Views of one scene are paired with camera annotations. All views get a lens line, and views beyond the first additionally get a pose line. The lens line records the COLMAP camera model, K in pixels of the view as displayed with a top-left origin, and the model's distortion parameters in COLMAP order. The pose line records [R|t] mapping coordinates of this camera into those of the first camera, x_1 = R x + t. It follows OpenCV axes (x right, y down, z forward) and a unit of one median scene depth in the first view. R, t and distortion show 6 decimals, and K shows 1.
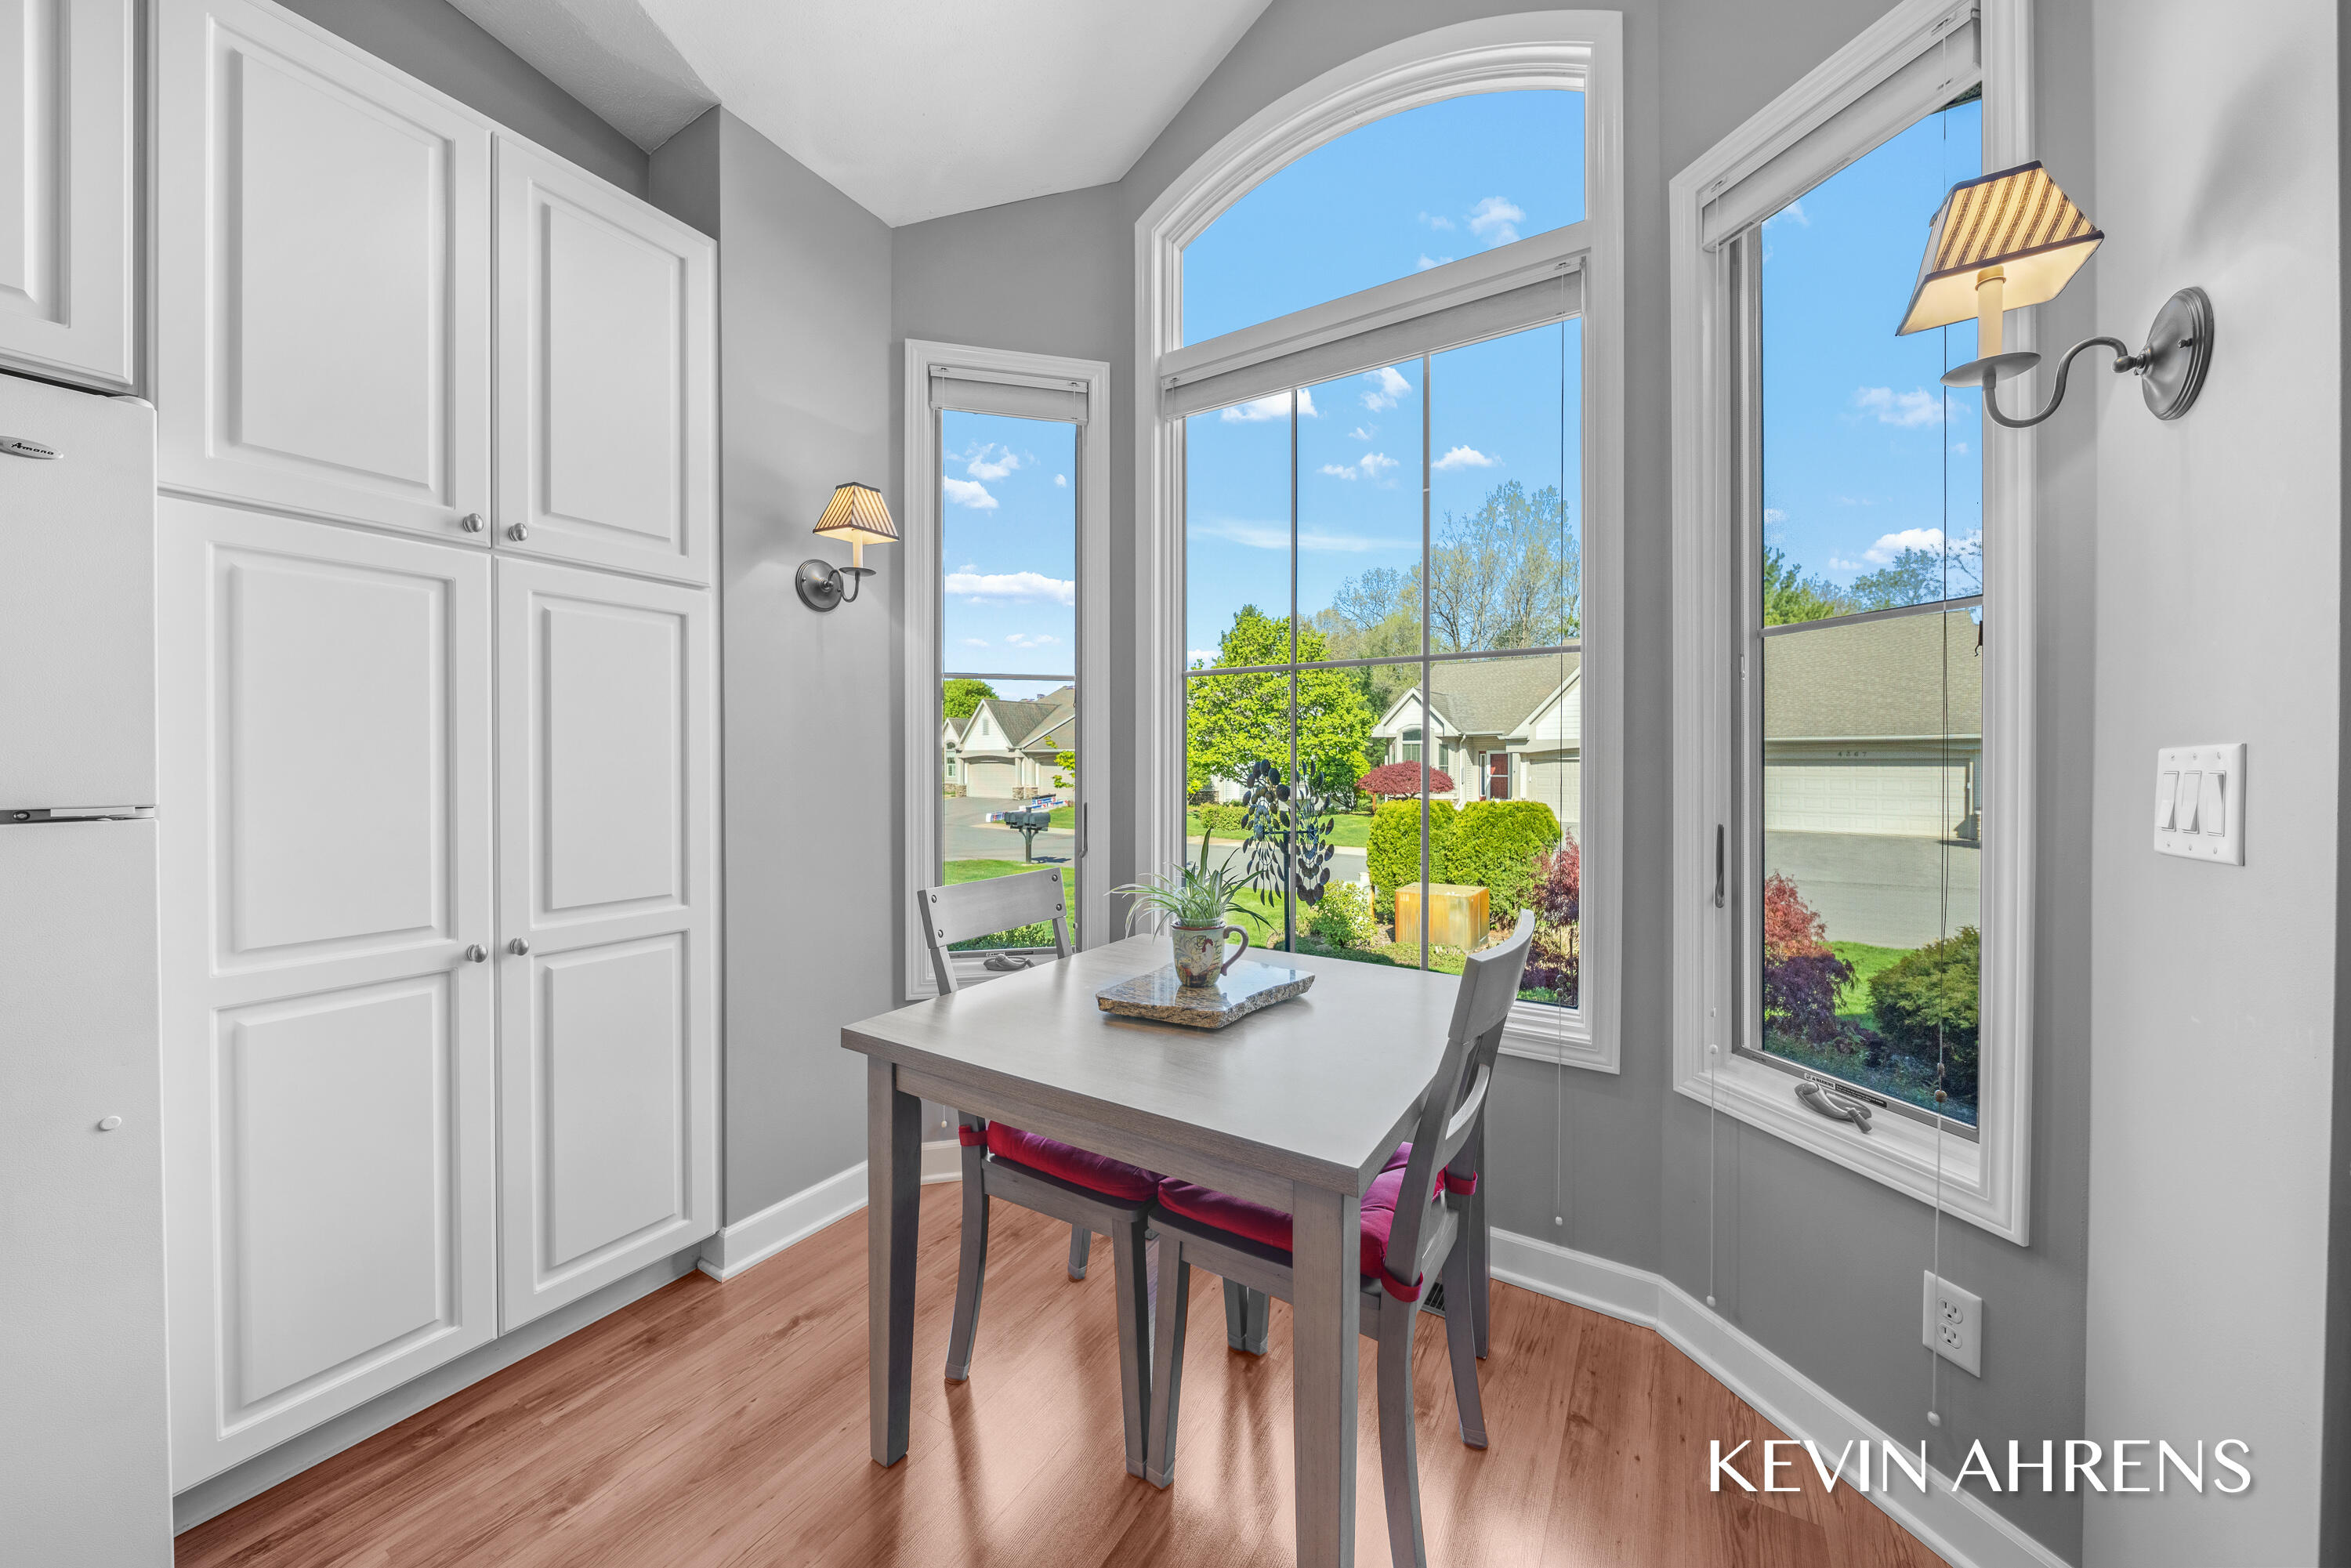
lens RADIAL K [[831.9, 0, 1181.0], [0, 831.9, 762.5], [0, 0, 1]] dist [0.000137, 0.000021]
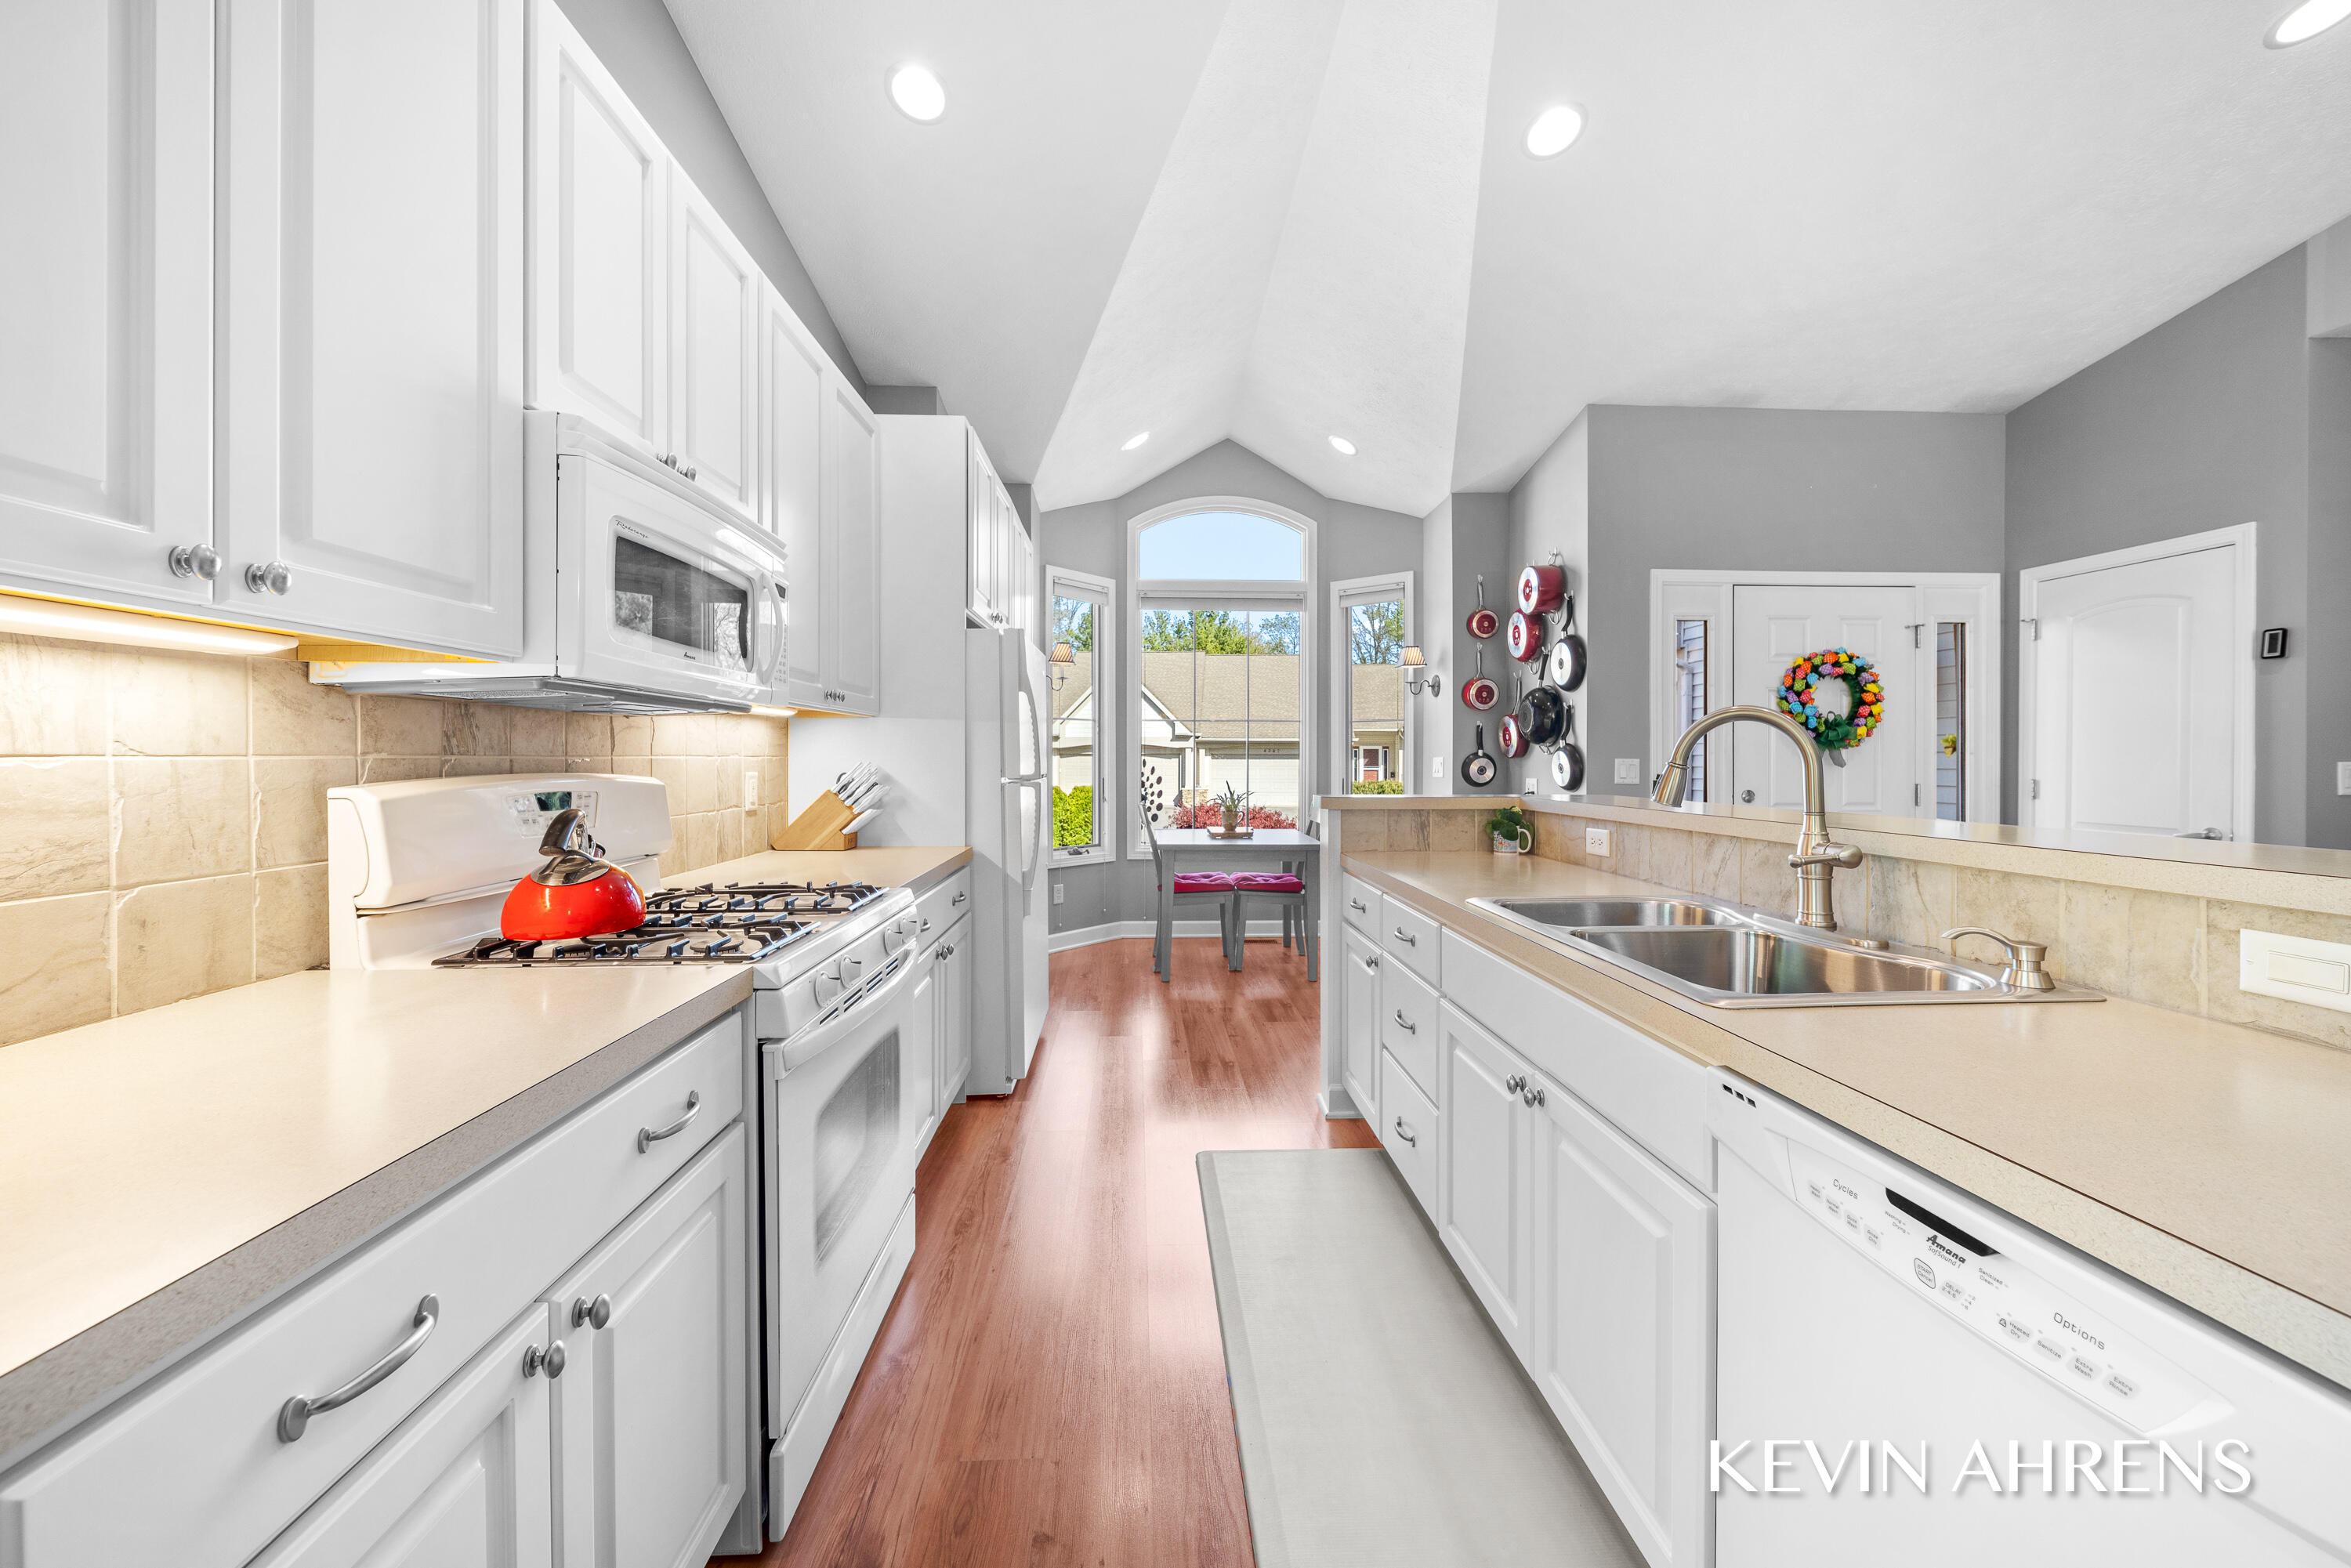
lens RADIAL K [[831.9, 0, 1181.0], [0, 831.9, 762.5], [0, 0, 1]] dist [0.000137, 0.000021]
pose [[0.828264, -0.004998, 0.560315, -0.107821], [0.000484, 0.999966, 0.008204, -0.000674], [-0.560337, -0.006524, 0.828239, -0.086080]]
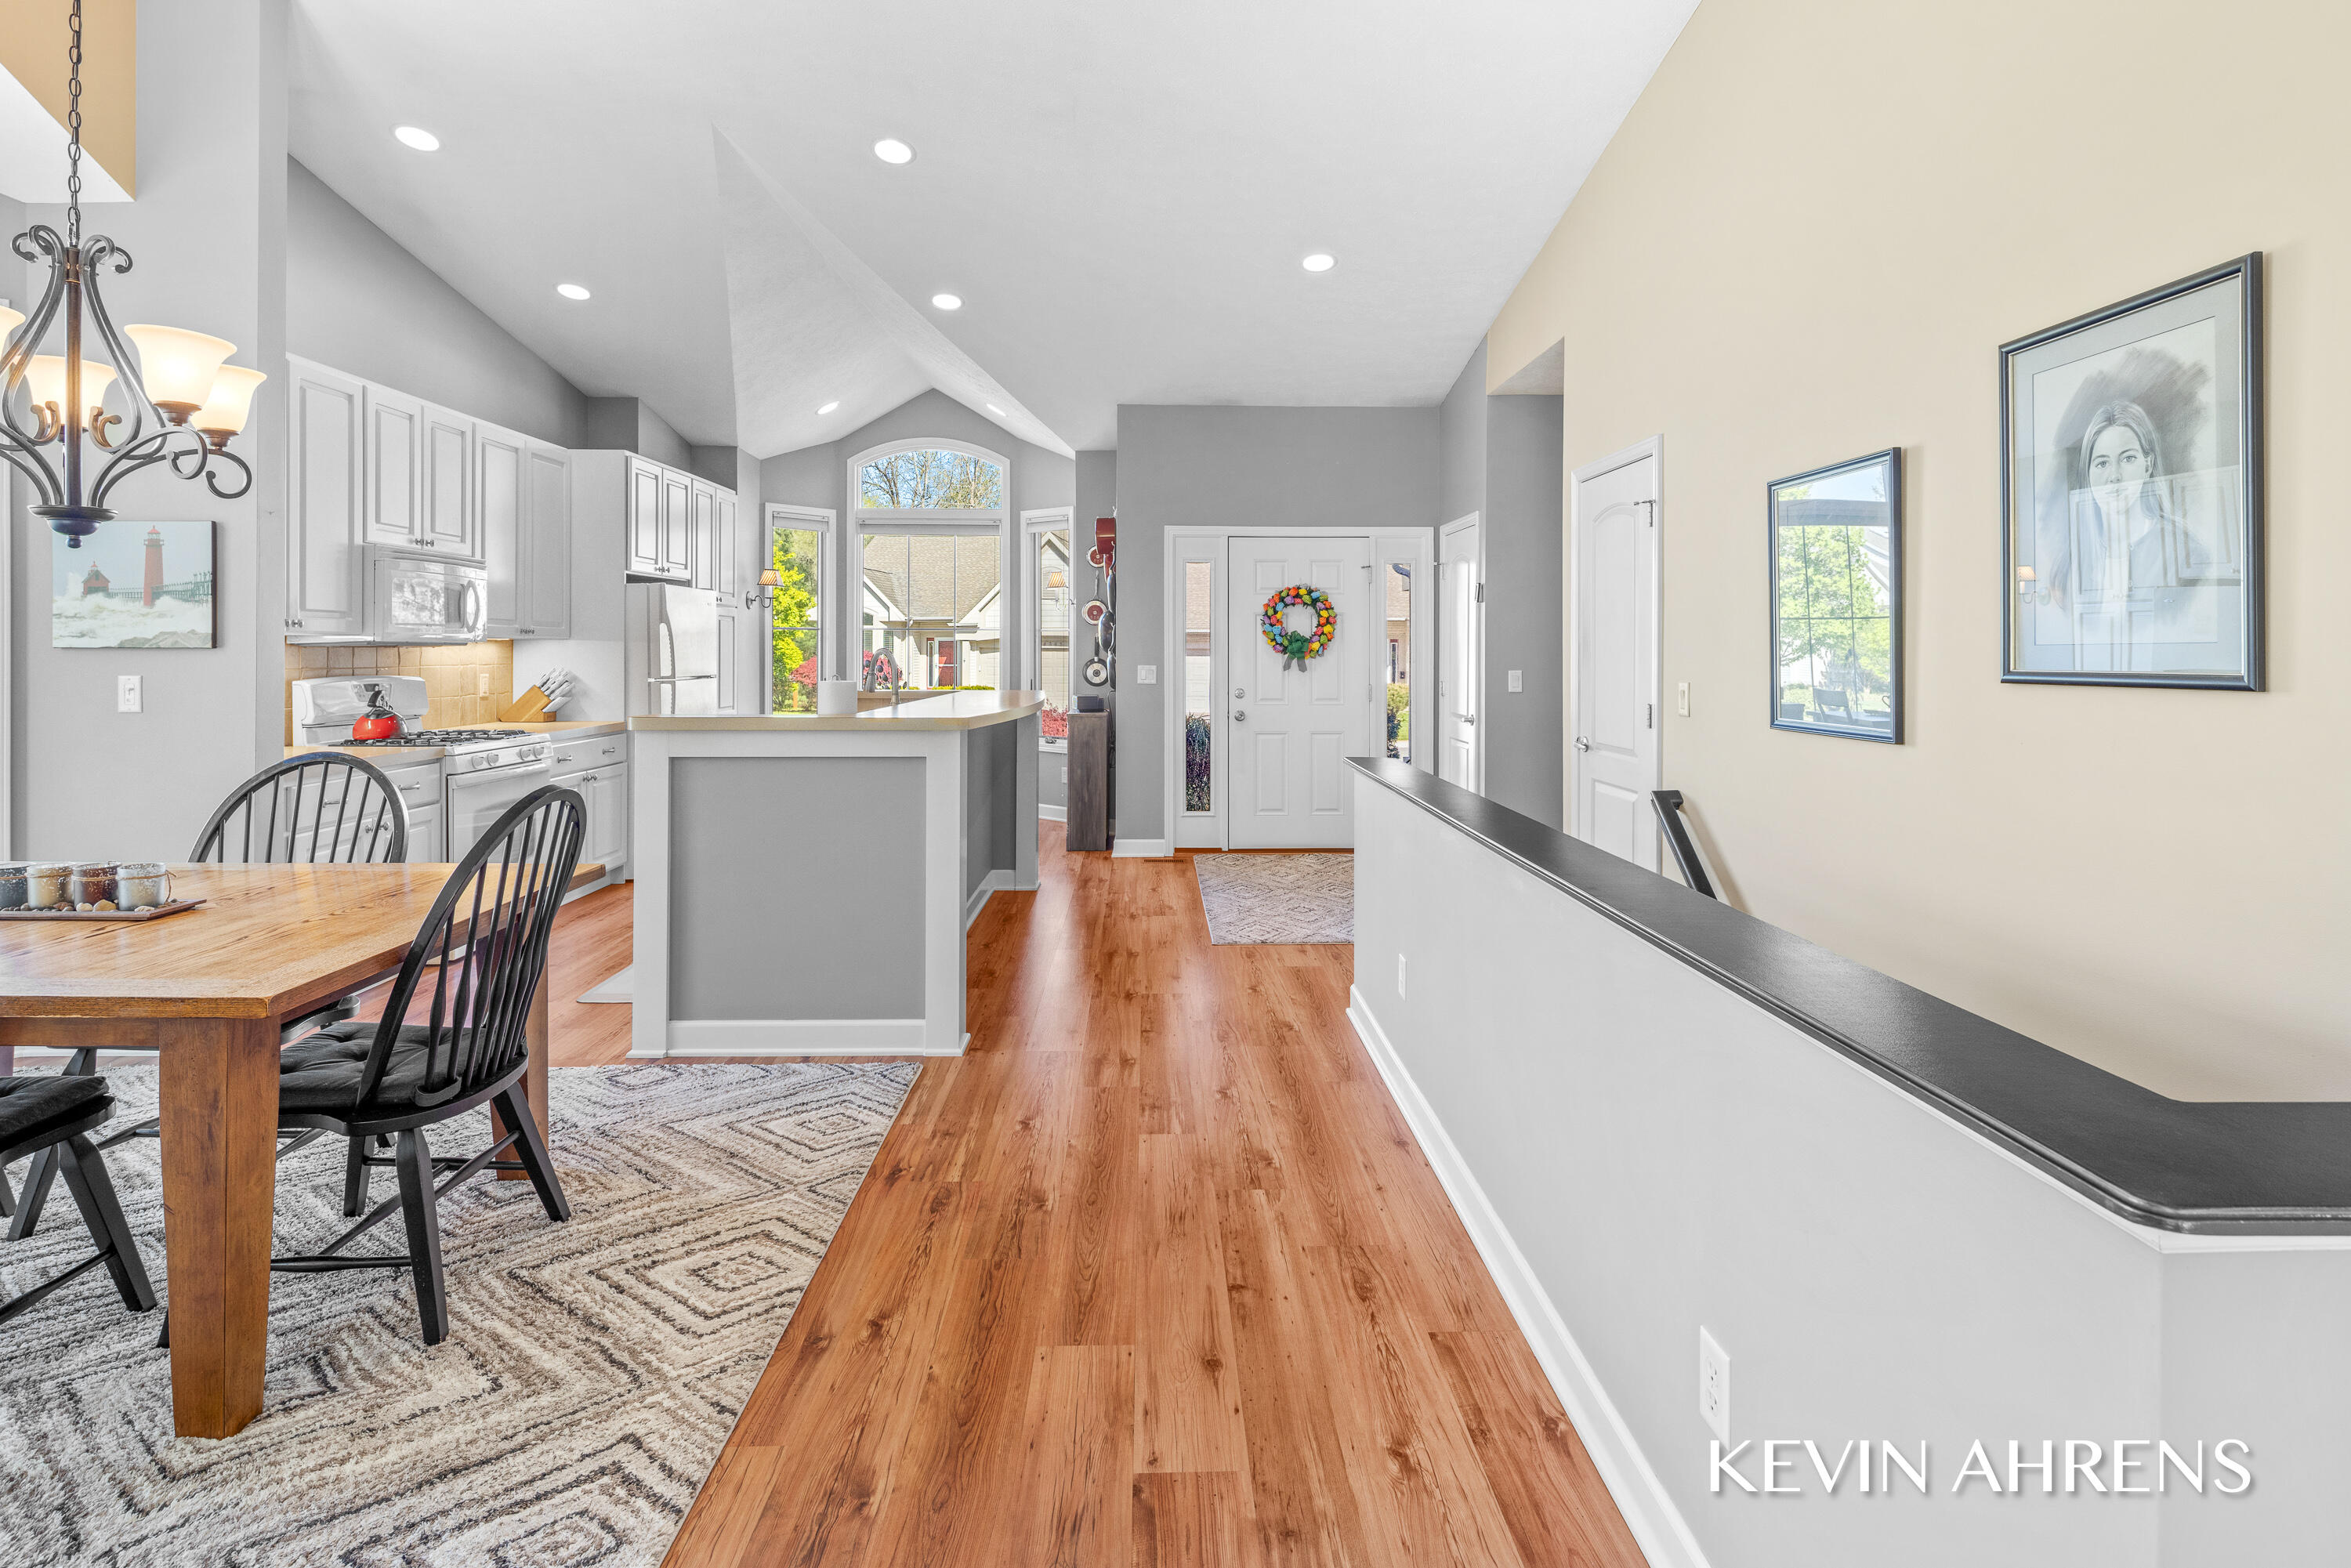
lens RADIAL K [[1135.8, 0, 1180.2], [0, 1135.8, 646.6], [0, 0, 1]] dist [-0.000833, -0.001578]
pose [[0.836921, 0.002747, 0.547317, -0.102681], [-0.002103, 0.999996, -0.001803, -0.003925], [-0.547320, 0.000358, 0.836923, -0.234511]]
